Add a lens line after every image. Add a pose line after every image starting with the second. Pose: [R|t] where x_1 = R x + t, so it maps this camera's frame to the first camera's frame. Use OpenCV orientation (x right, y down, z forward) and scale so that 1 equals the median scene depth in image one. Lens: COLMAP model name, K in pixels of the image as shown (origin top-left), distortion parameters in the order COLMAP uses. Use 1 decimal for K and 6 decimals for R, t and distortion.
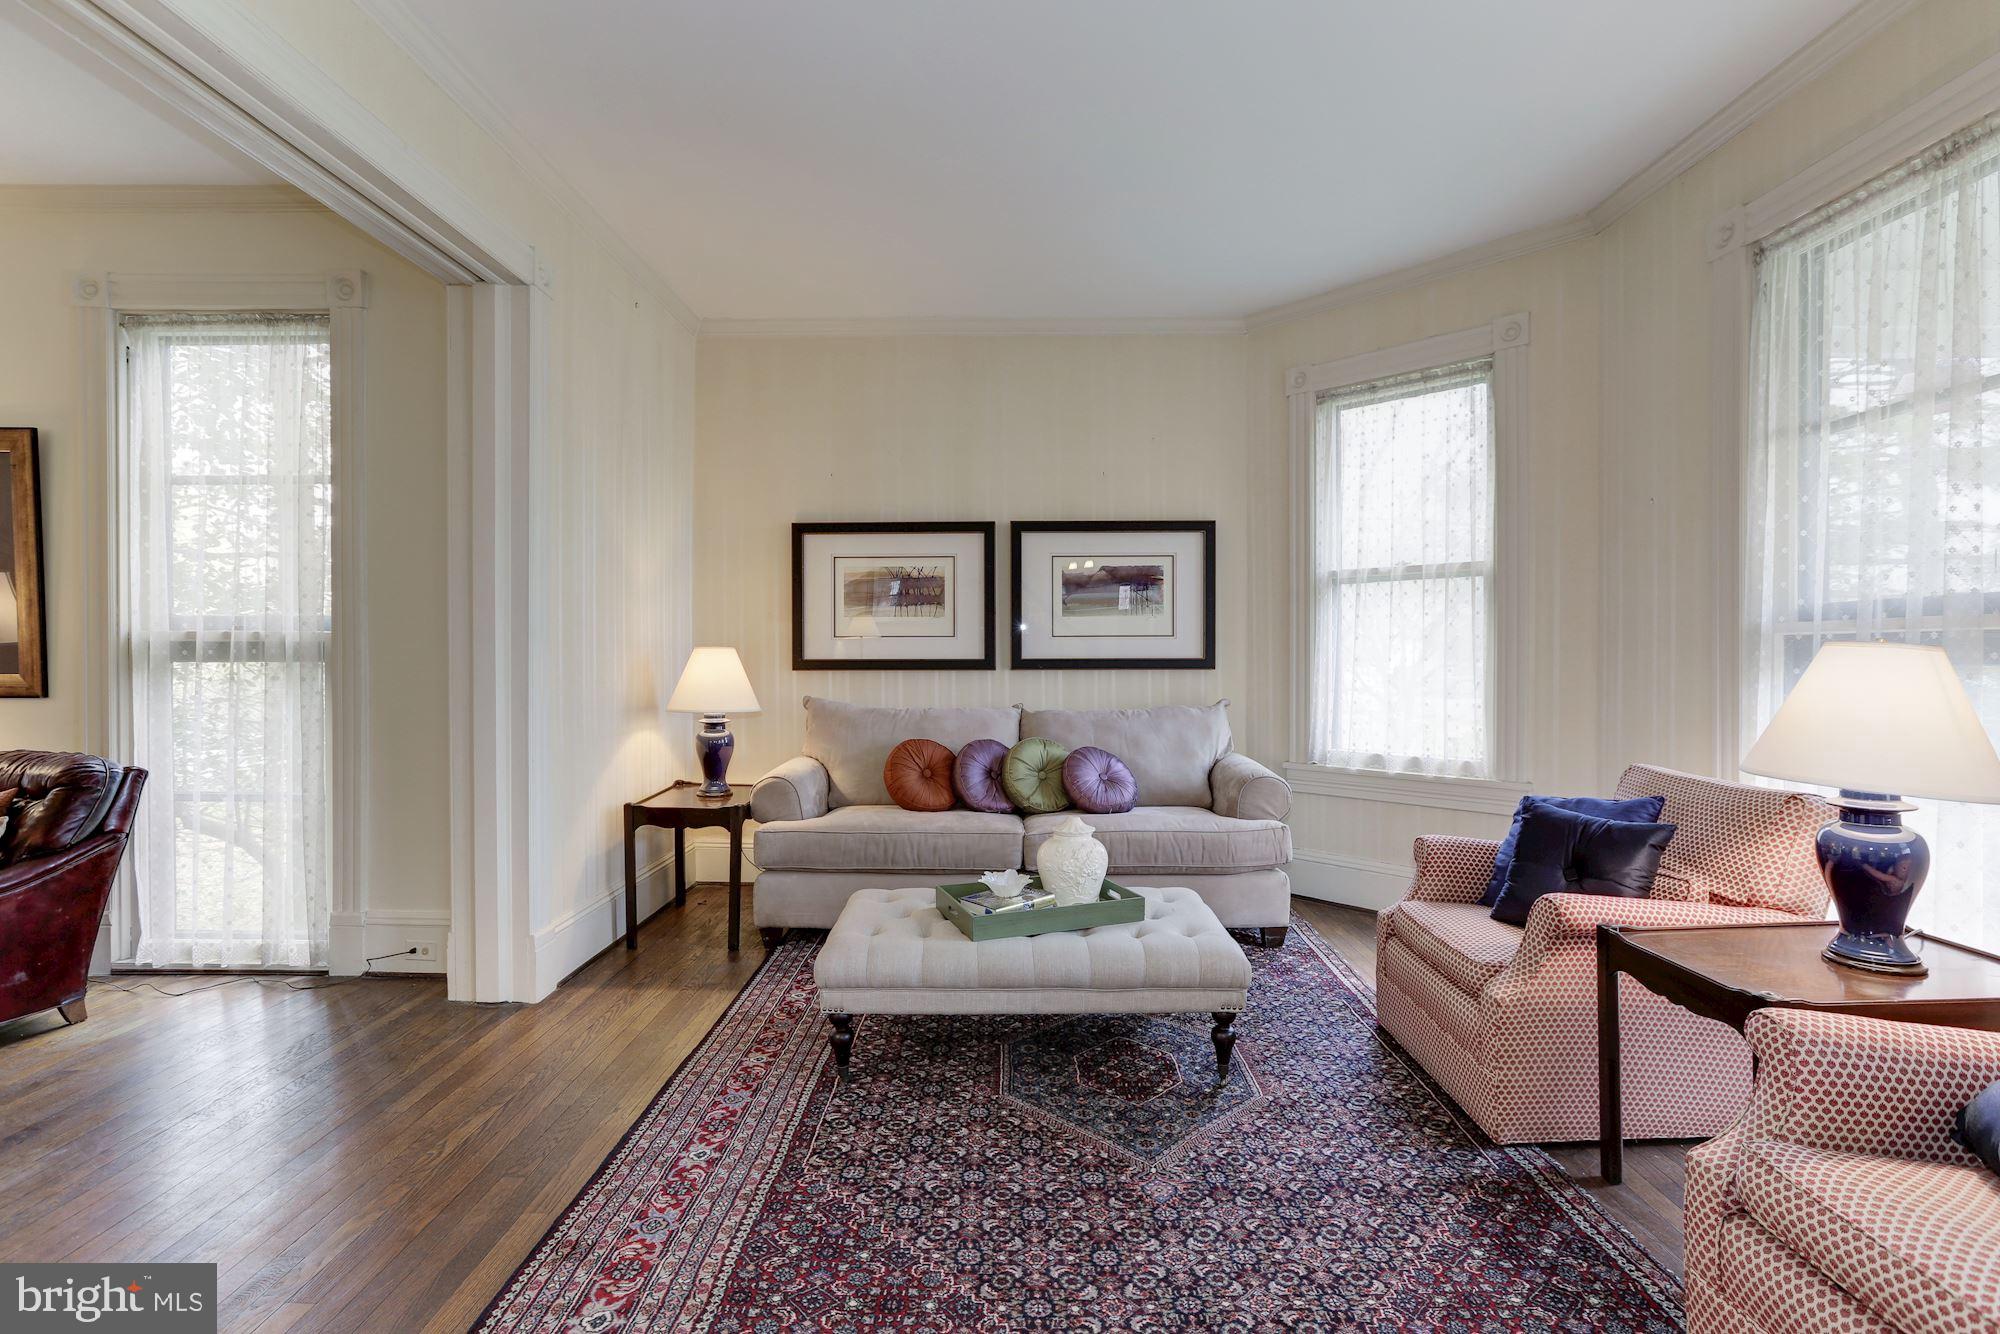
lens RADIAL K [[909.5, 0, 998.9], [0, 909.5, 659.9], [0, 0, 1]] dist [-0.050990, 0.030960]
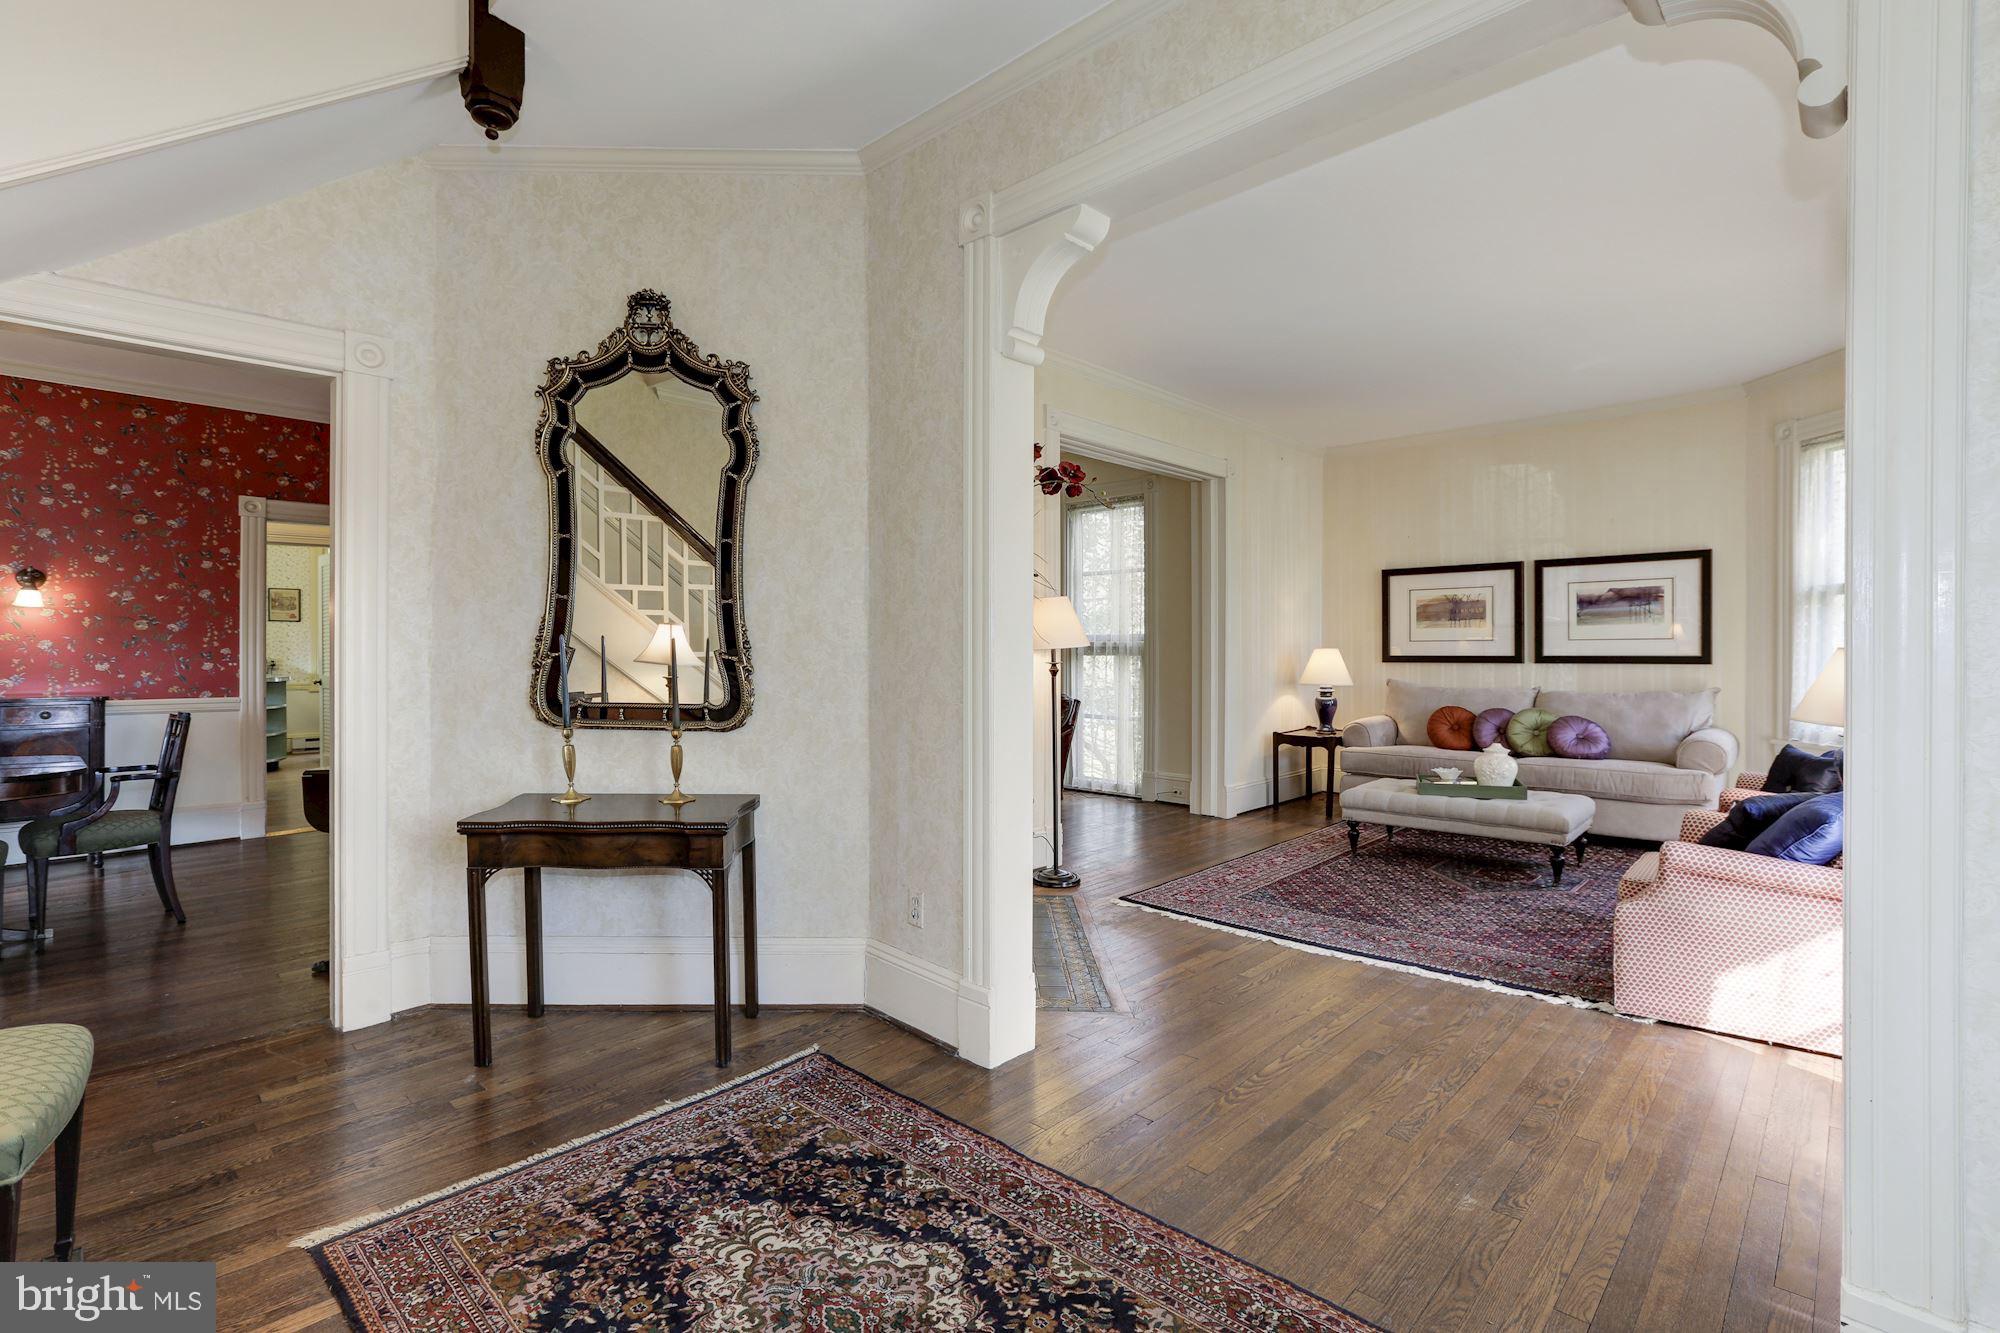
lens RADIAL K [[909.5, 0, 998.9], [0, 909.5, 659.4], [0, 0, 1]] dist [-0.050990, 0.030960]
pose [[0.727705, 0.005758, -0.685866, 0.424302], [-0.003417, 0.999983, 0.004771, 0.000829], [0.685881, -0.001128, 0.727712, -0.705990]]
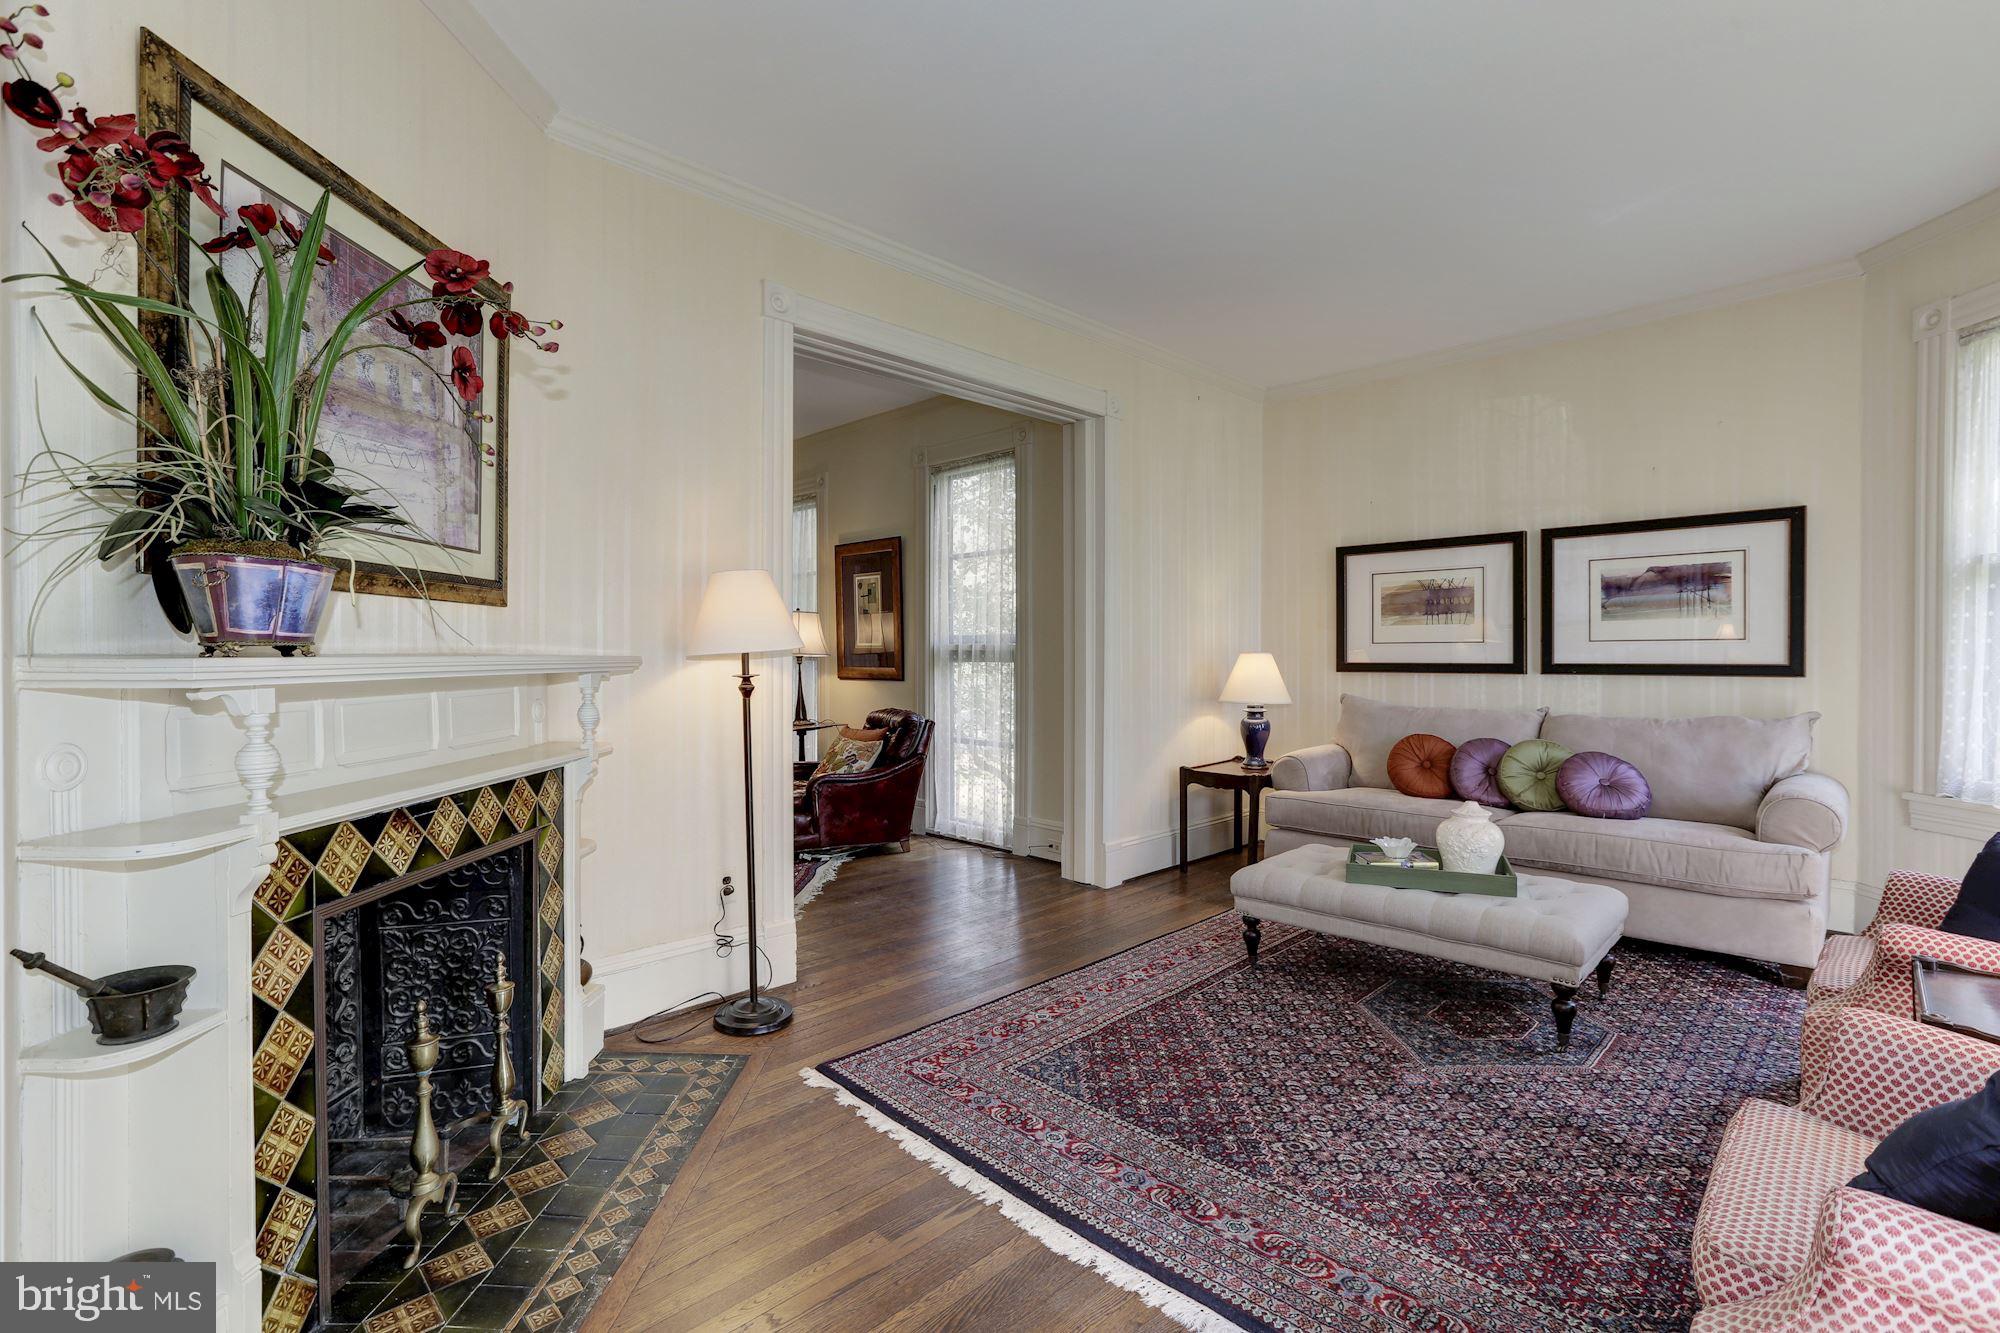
lens RADIAL K [[909.5, 0, 998.9], [0, 909.5, 659.4], [0, 0, 1]] dist [-0.050990, 0.030960]
pose [[0.710442, 0.004655, -0.703741, 0.332264], [-0.005161, 0.999986, 0.001404, -0.004616], [0.703737, 0.002635, 0.710456, -0.168482]]
